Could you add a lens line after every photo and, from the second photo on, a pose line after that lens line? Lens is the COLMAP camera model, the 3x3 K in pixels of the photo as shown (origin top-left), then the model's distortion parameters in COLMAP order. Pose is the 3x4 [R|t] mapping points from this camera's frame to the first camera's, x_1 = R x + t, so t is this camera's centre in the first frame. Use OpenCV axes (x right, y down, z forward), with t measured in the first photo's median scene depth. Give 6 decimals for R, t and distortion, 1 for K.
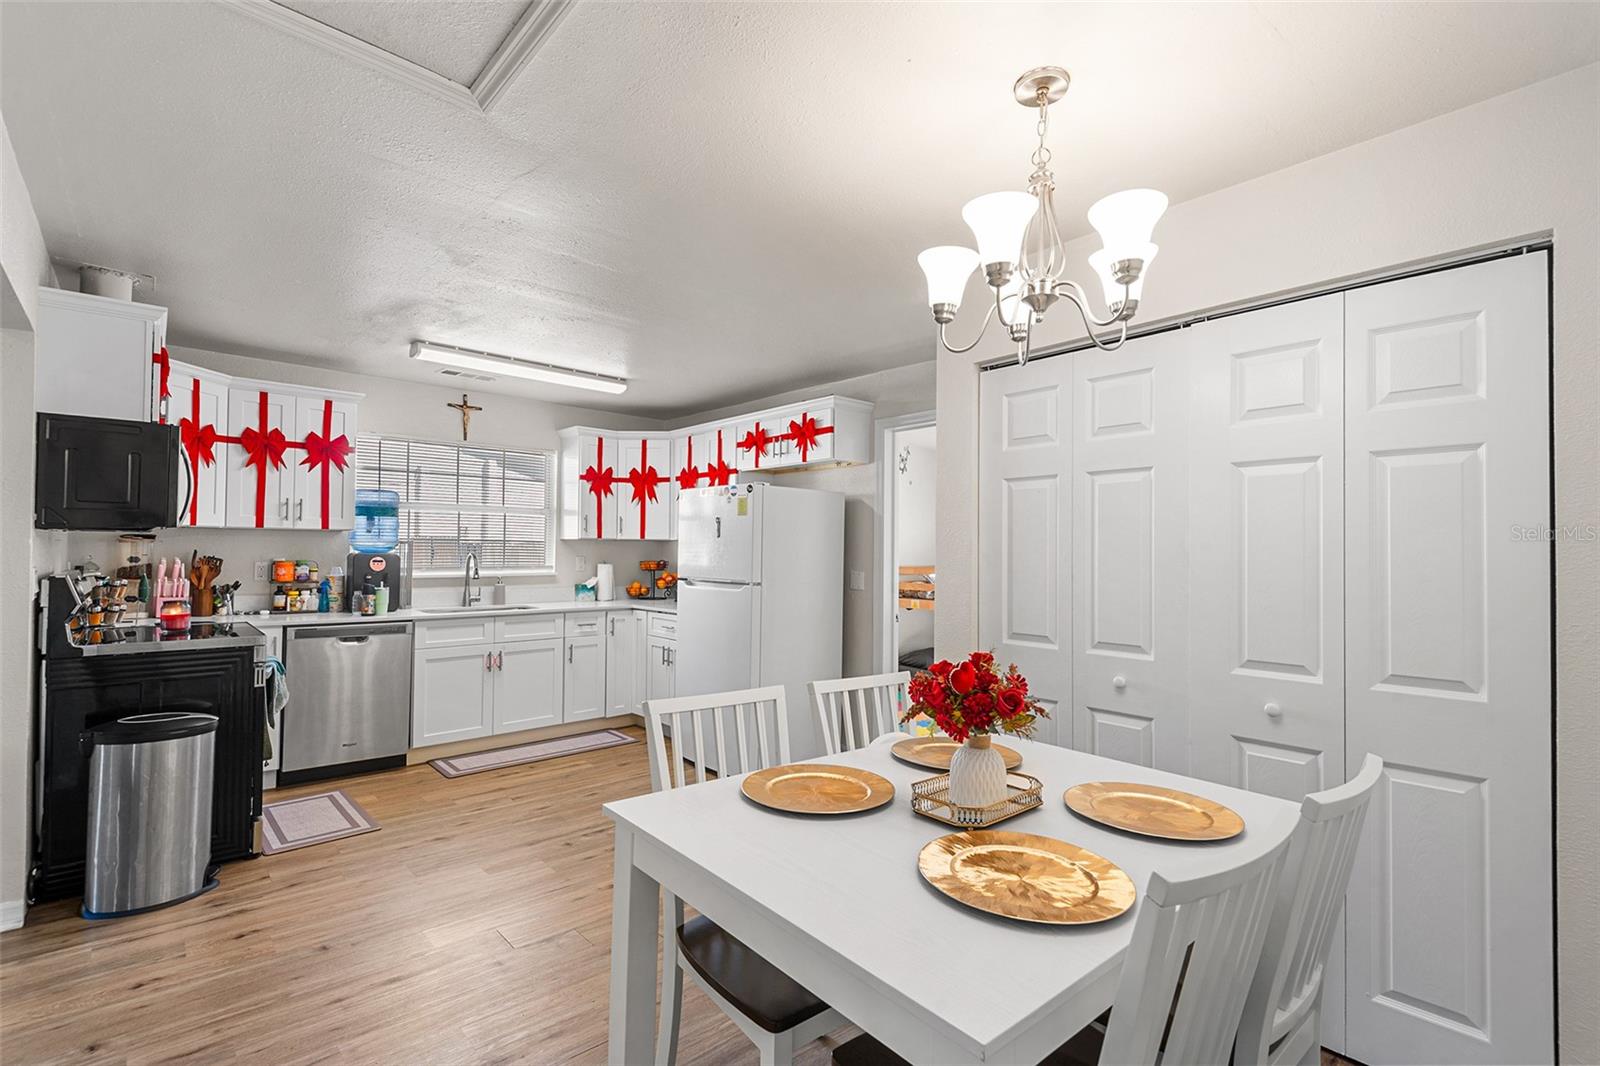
lens RADIAL K [[718.2, 0, 802.1], [0, 718.2, 540.8], [0, 0, 1]] dist [0.037441, -0.028584]
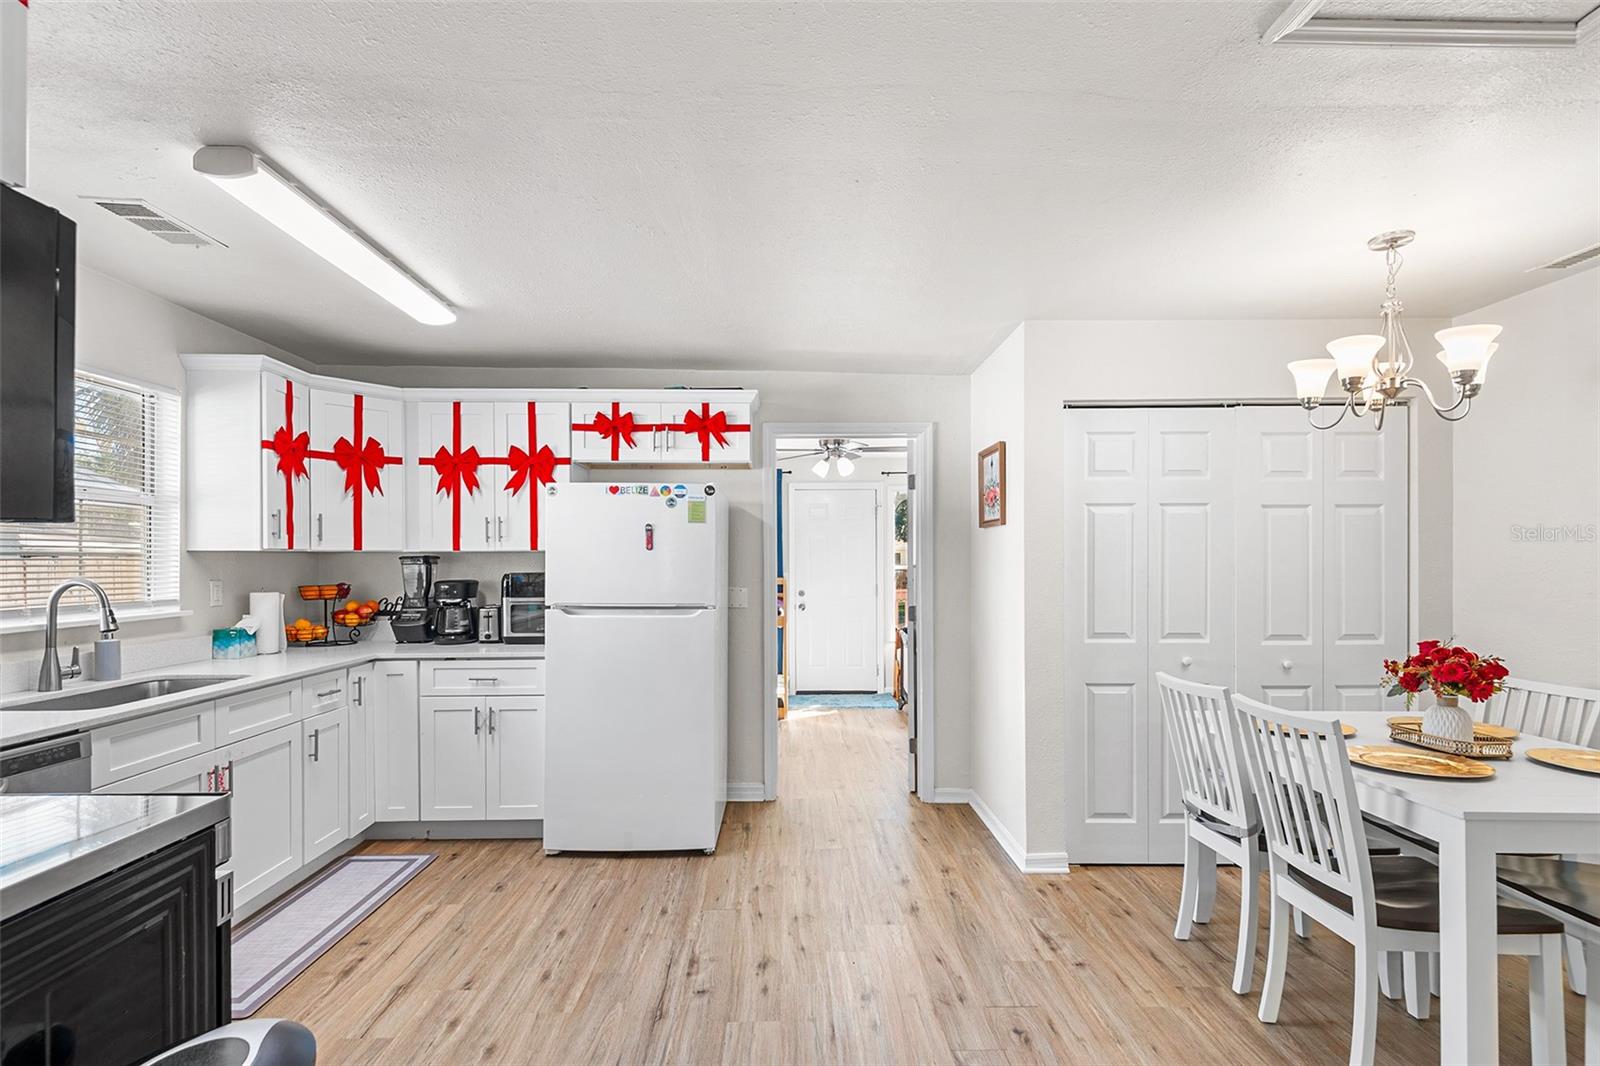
lens RADIAL K [[744.4, 0, 799.0], [0, 744.4, 562.6], [0, 0, 1]] dist [0.027402, -0.020400]
pose [[0.659950, -0.011836, 0.751217, -0.534492], [-0.003134, 0.999824, 0.018506, -0.005955], [-0.751303, -0.014567, 0.659796, 0.307017]]
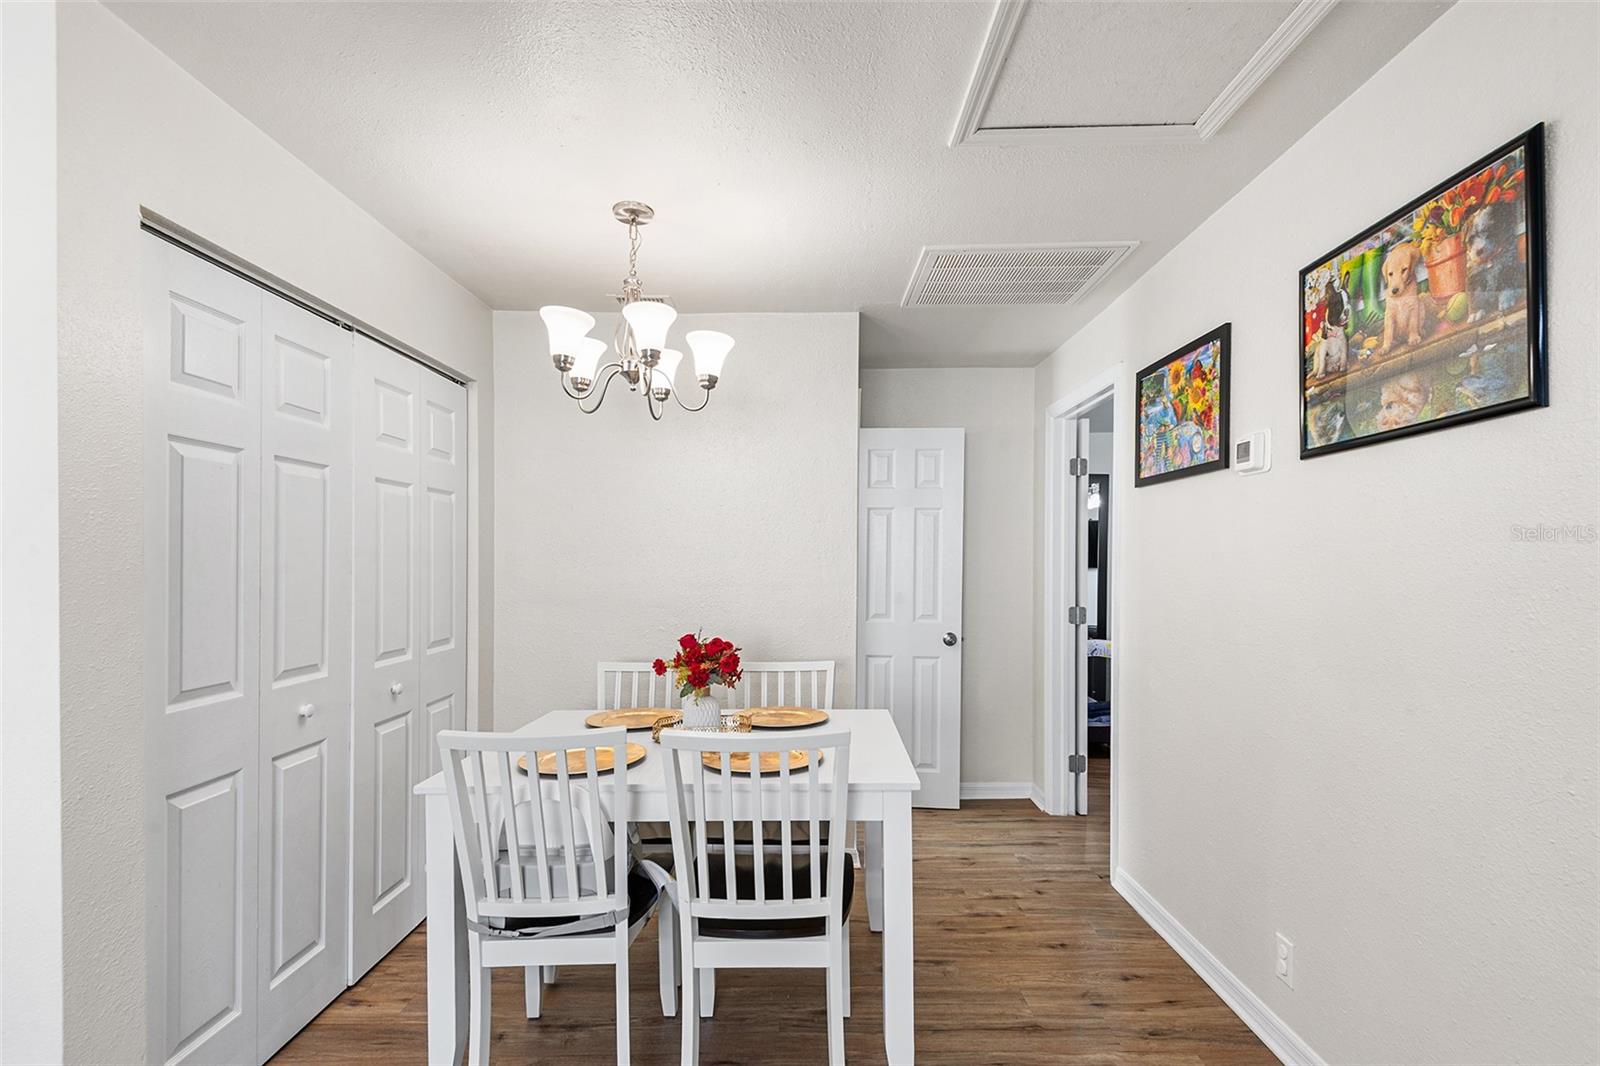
lens RADIAL K [[744.4, 0, 799.0], [0, 744.4, 562.6], [0, 0, 1]] dist [0.027402, -0.020400]
pose [[-0.732649, -0.014349, 0.680455, -0.290034], [-0.021989, 0.999755, -0.002594, 0.004913], [-0.680251, -0.016863, -0.732785, 0.618058]]
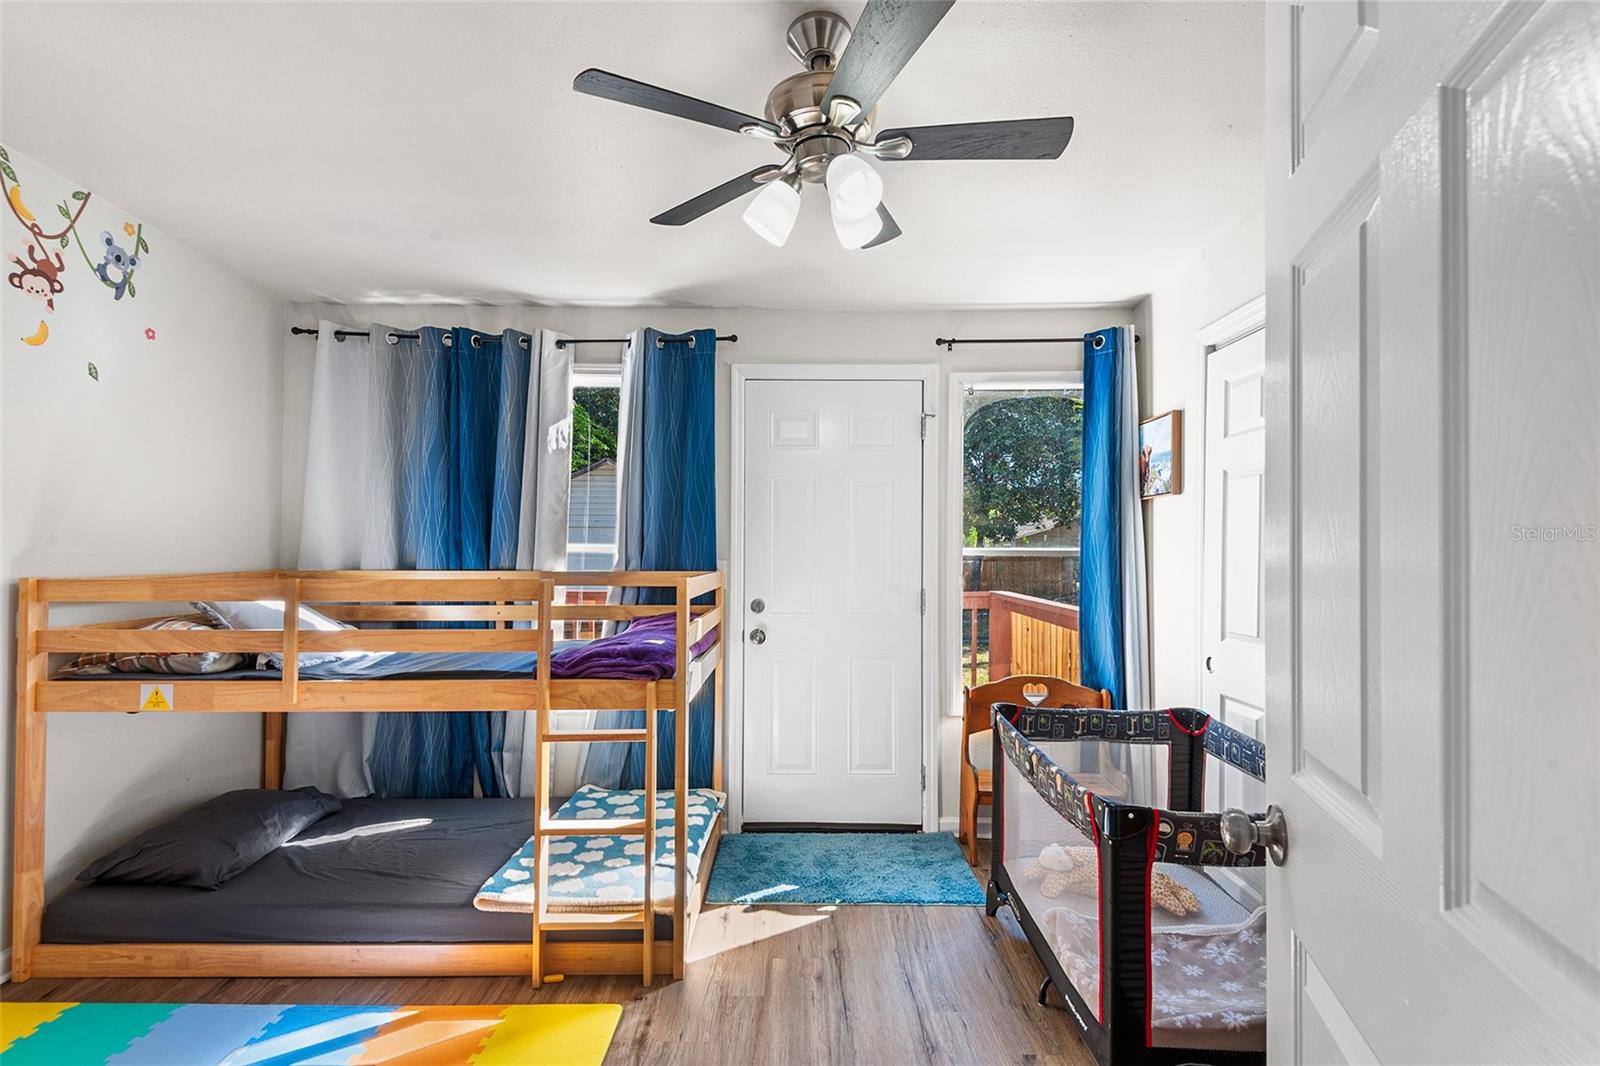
lens RADIAL K [[744.4, 0, 799.0], [0, 744.4, 562.6], [0, 0, 1]] dist [0.027402, -0.020400]
pose [[0.674470, -0.013638, 0.738176, 0.151111], [-0.010899, 0.999537, 0.028425, 0.025478], [-0.738222, -0.027217, 0.674009, 0.830375]]
